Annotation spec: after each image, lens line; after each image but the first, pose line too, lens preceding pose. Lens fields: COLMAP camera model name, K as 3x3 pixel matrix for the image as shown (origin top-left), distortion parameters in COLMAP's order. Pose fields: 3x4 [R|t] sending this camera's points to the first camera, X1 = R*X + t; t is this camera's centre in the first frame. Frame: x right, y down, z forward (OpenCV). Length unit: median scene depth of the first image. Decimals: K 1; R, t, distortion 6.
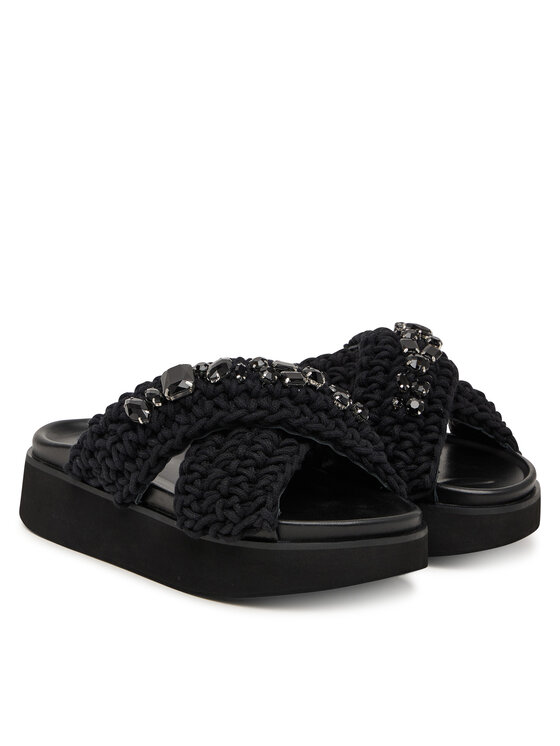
lens RADIAL K [[2193.8, 0, 280.0], [0, 2193.8, 373.0], [0, 0, 1]] dist [-0.005708, 0.019756]
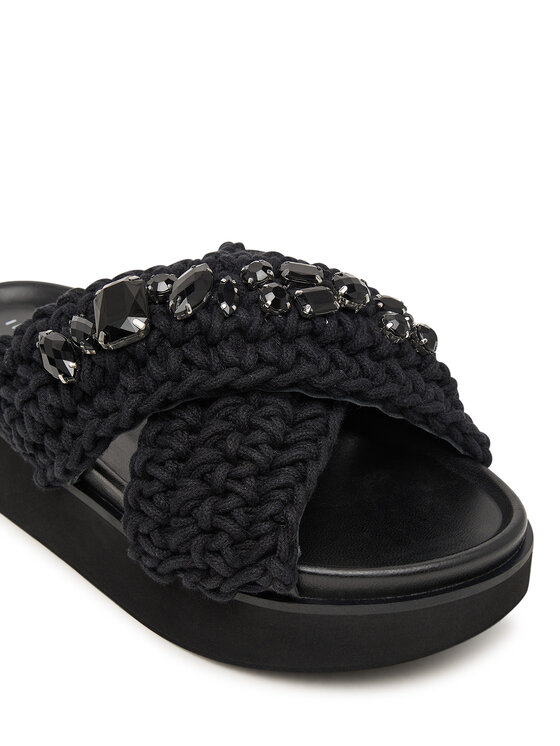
lens RADIAL K [[1178.4, 0, 280.0], [0, 1178.4, 373.0], [0, 0, 1]] dist [0.005563, -0.006457]
pose [[0.999785, -0.019352, 0.007420, -0.006687], [0.015548, 0.937038, 0.348880, -0.091143], [-0.013705, -0.348690, 0.937138, 0.702311]]
